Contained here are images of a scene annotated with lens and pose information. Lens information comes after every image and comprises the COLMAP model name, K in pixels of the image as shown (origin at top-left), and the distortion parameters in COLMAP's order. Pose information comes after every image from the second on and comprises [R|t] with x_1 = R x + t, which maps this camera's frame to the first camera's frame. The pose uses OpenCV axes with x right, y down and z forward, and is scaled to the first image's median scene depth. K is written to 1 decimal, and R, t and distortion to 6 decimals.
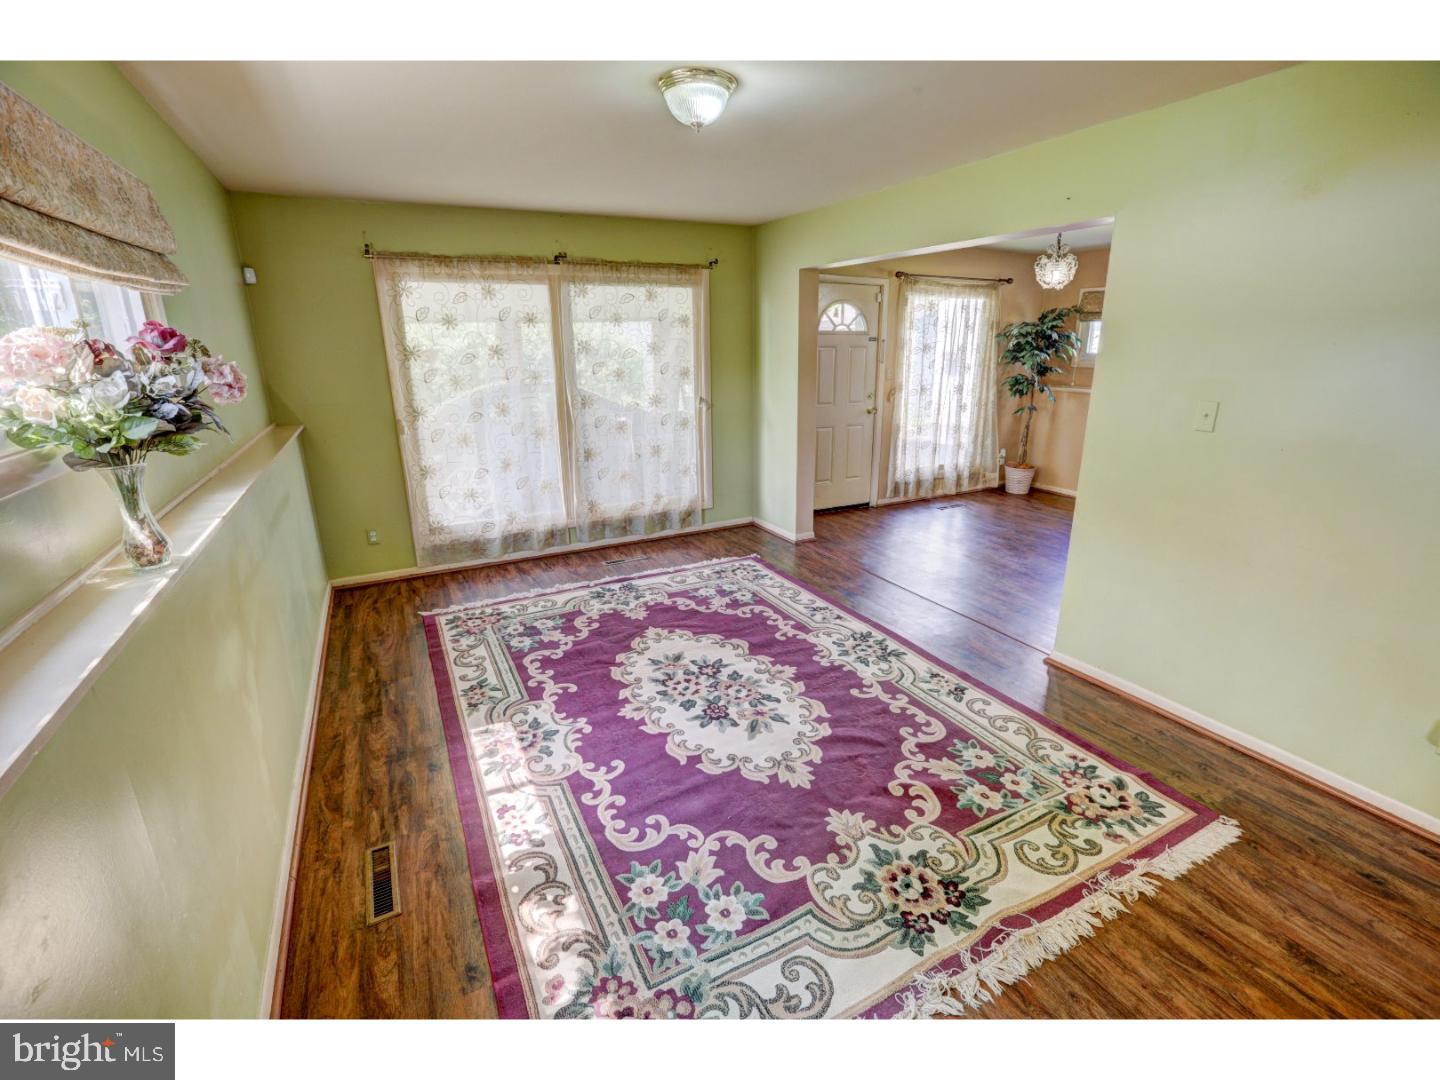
lens RADIAL K [[656.8, 0, 718.8], [0, 656.8, 545.3], [0, 0, 1]] dist [-0.053027, 0.019370]
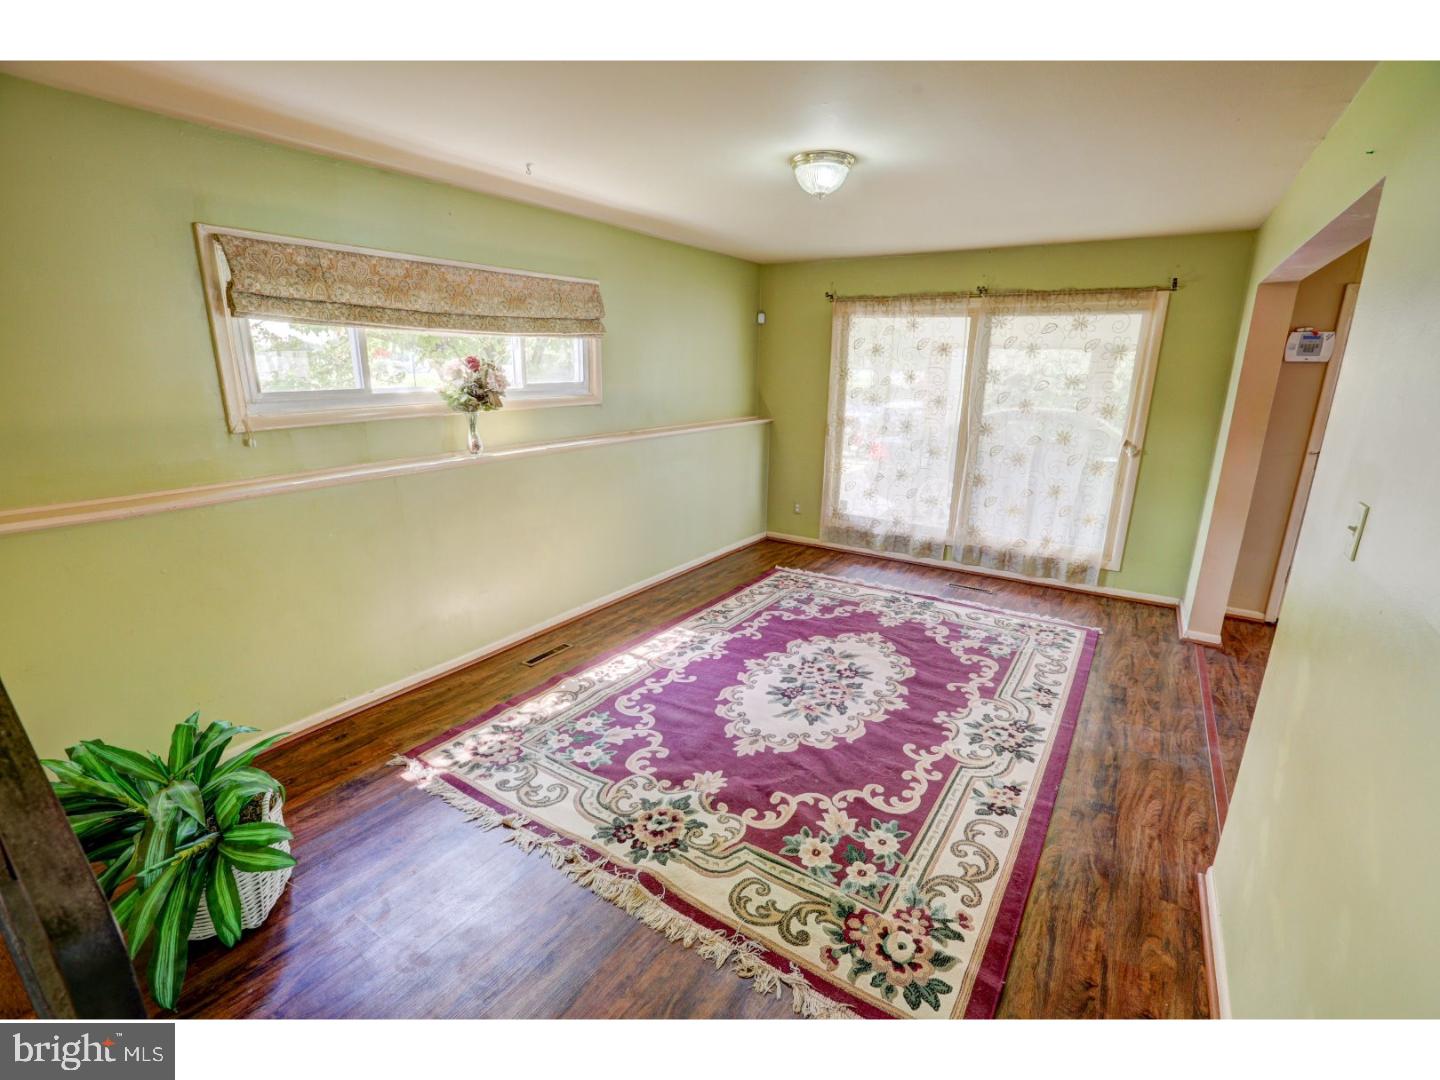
lens RADIAL K [[656.8, 0, 721.8], [0, 656.8, 547.1], [0, 0, 1]] dist [-0.053027, 0.019370]
pose [[0.492513, 0.249877, -0.833662, 0.719670], [-0.274106, 0.953683, 0.123914, -0.083237], [0.826012, 0.167483, 0.538194, 0.210787]]
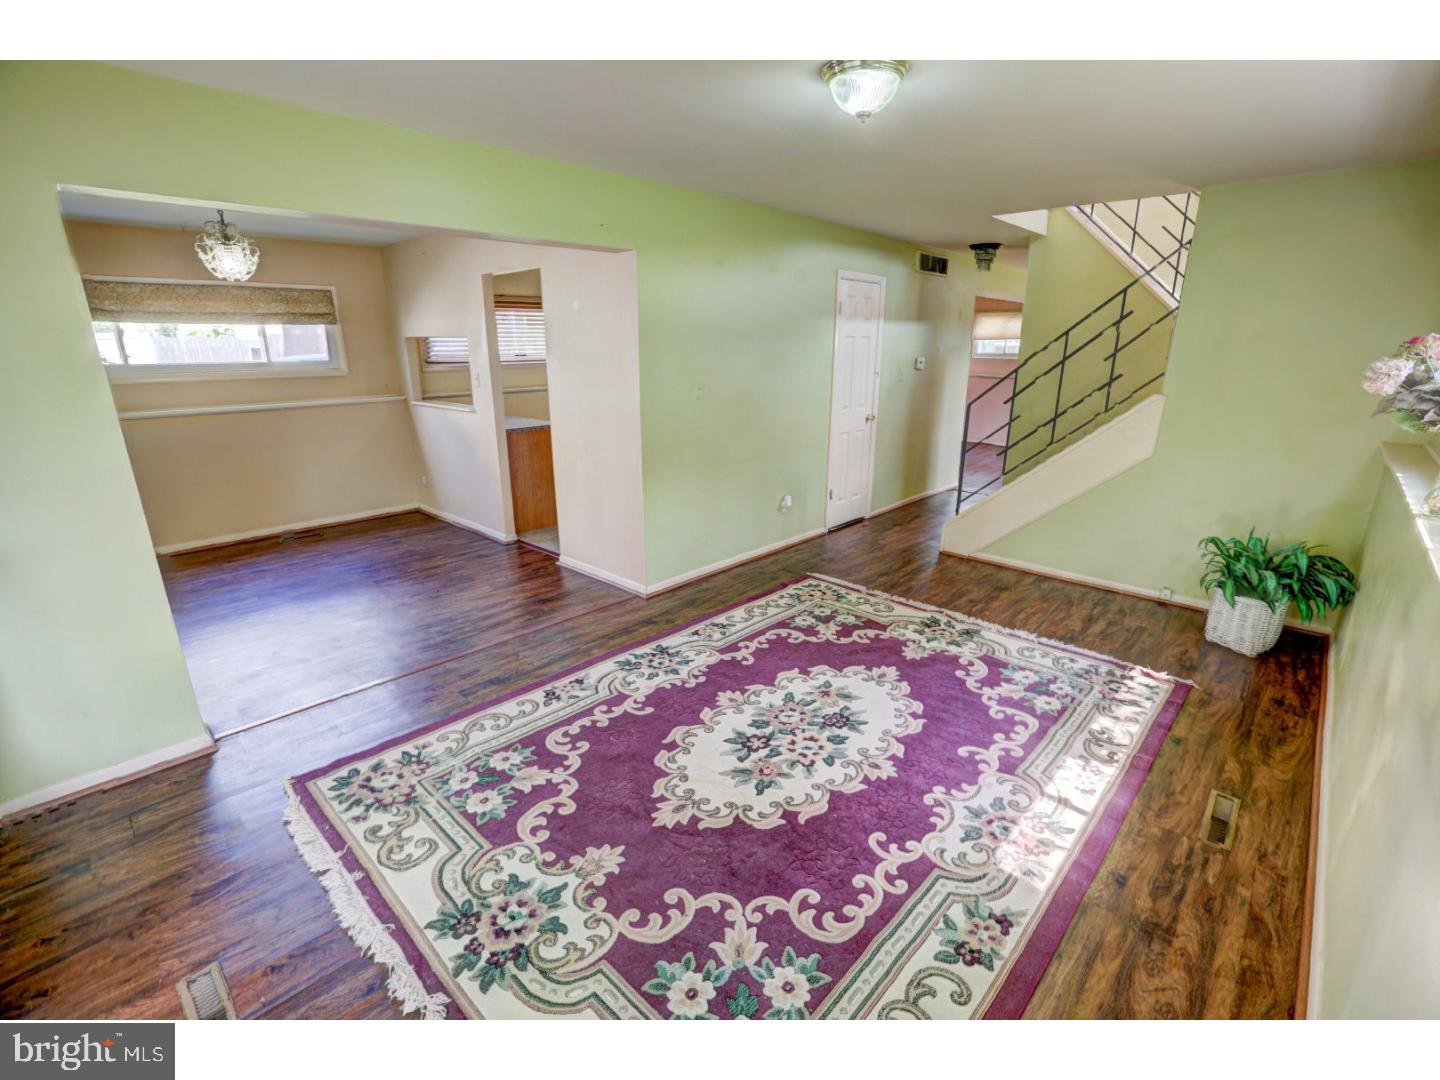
lens RADIAL K [[656.8, 0, 722.1], [0, 656.8, 545.3], [0, 0, 1]] dist [-0.053027, 0.019370]
pose [[-0.332479, -0.269648, 0.903741, -0.669870], [0.279585, 0.887000, 0.367511, -0.341396], [-0.900716, 0.374862, -0.219519, 1.112764]]
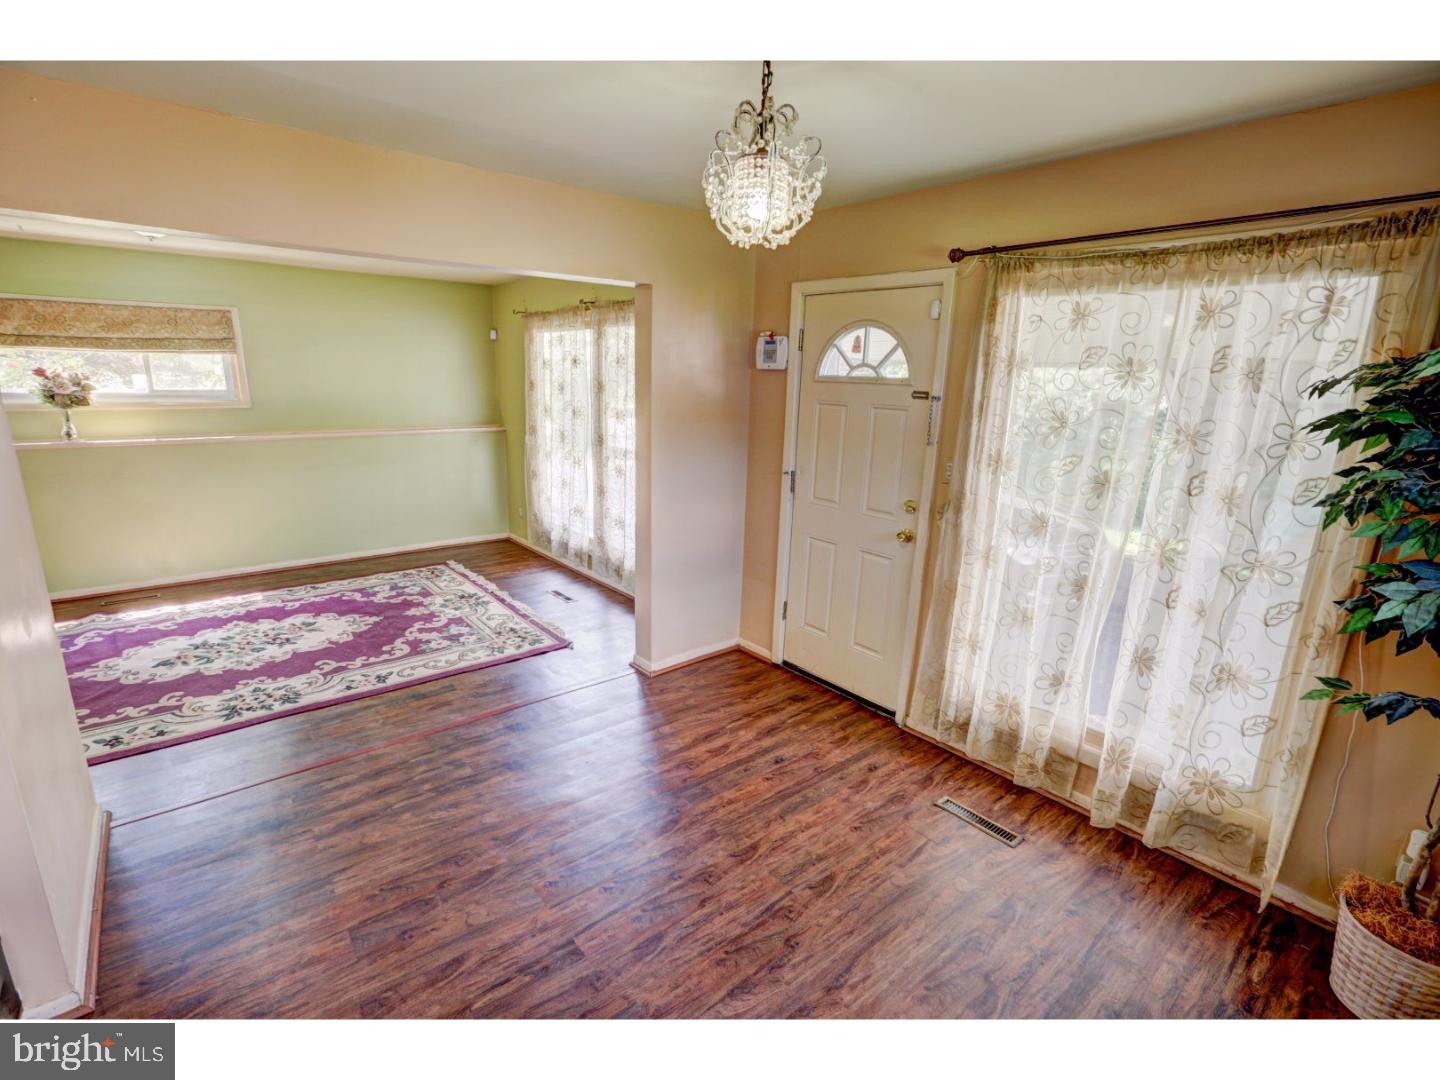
lens RADIAL K [[668.0, 0, 715.2], [0, 668.0, 546.2], [0, 0, 1]] dist [-0.030533, 0.006717]
pose [[0.207018, 0.254151, -0.944749, 1.274345], [-0.314306, 0.931755, 0.181783, -0.458394], [0.926475, 0.259308, 0.272771, 1.361432]]
